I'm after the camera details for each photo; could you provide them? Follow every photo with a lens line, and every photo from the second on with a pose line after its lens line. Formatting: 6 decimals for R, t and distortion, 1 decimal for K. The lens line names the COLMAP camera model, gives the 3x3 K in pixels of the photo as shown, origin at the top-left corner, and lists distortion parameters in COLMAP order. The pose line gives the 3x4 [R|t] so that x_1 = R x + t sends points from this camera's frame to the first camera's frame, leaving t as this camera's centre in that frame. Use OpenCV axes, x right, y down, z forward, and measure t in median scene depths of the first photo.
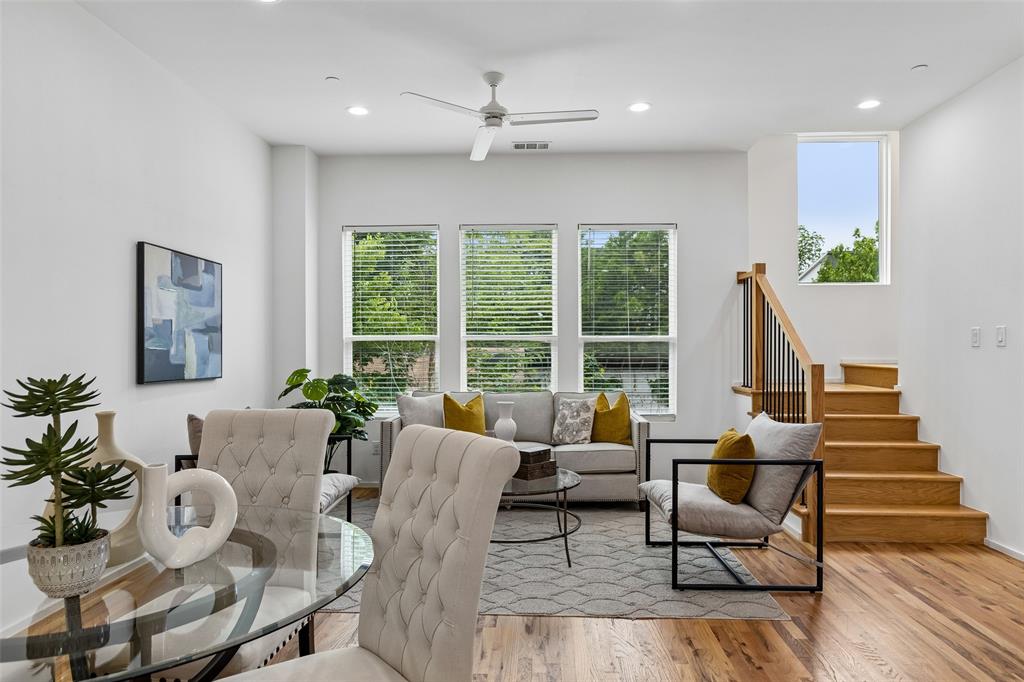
lens RADIAL K [[634.6, 0, 511.9], [0, 634.6, 344.3], [0, 0, 1]] dist [0.000370, 0.000290]
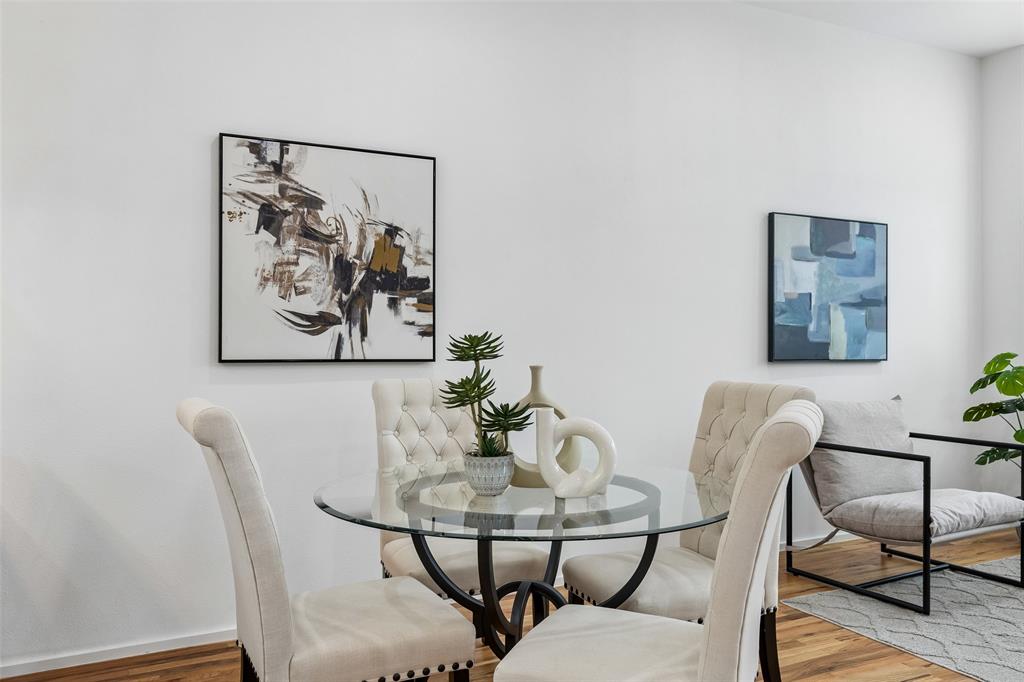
lens RADIAL K [[811.8, 0, 512.0], [0, 811.8, 341.0], [0, 0, 1]] dist [-0.002177, 0.000189]
pose [[0.485246, 0.005781, -0.874359, 0.218974], [0.007097, 0.999919, 0.010550, 0.011605], [0.874349, -0.011324, 0.485165, 0.048172]]
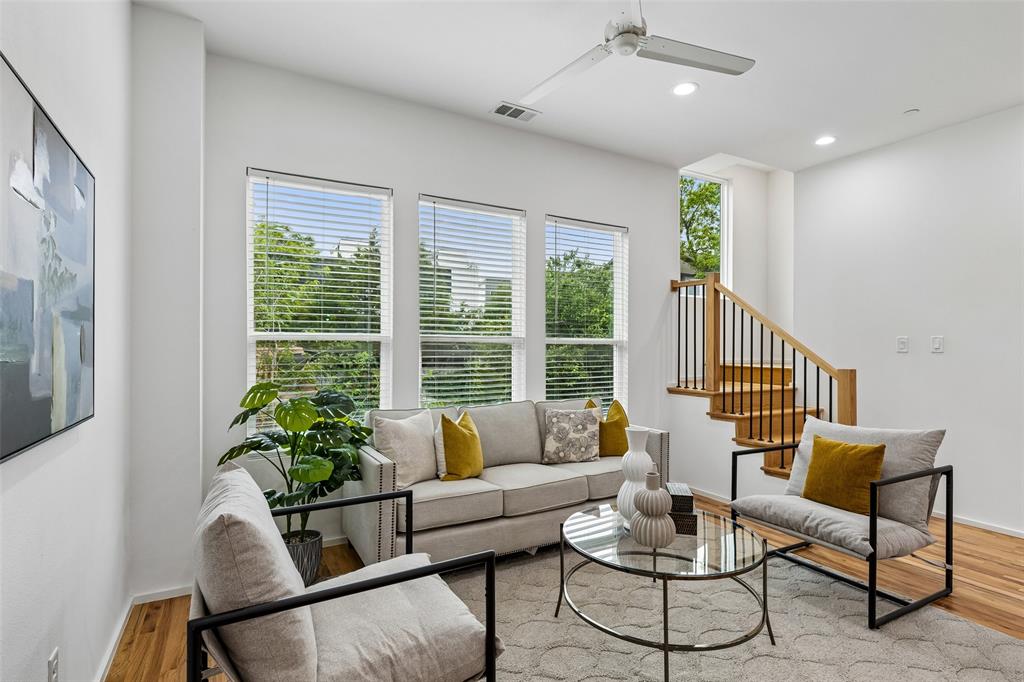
lens RADIAL K [[506.0, 0, 515.2], [0, 506.0, 344.1], [0, 0, 1]] dist [-0.000786, 0.000266]
pose [[0.850314, 0.008467, 0.526207, -0.359573], [-0.010494, 0.999945, 0.000868, -0.004776], [-0.526170, -0.006261, 0.850356, 0.472814]]
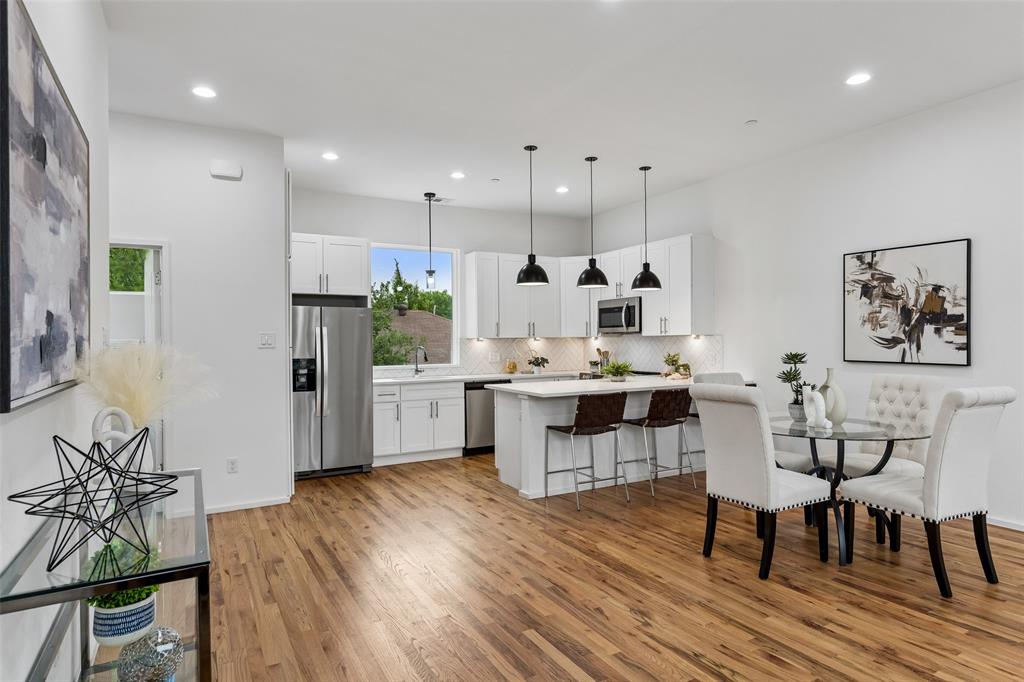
lens RADIAL K [[585.3, 0, 512.0], [0, 585.3, 341.0], [0, 0, 1]] dist [0.002409, 0.000733]
pose [[-0.855058, 0.013514, -0.518356, 0.545232], [0.017669, 0.999839, -0.003079, -0.007745], [0.518231, -0.011792, -0.855159, 0.721178]]
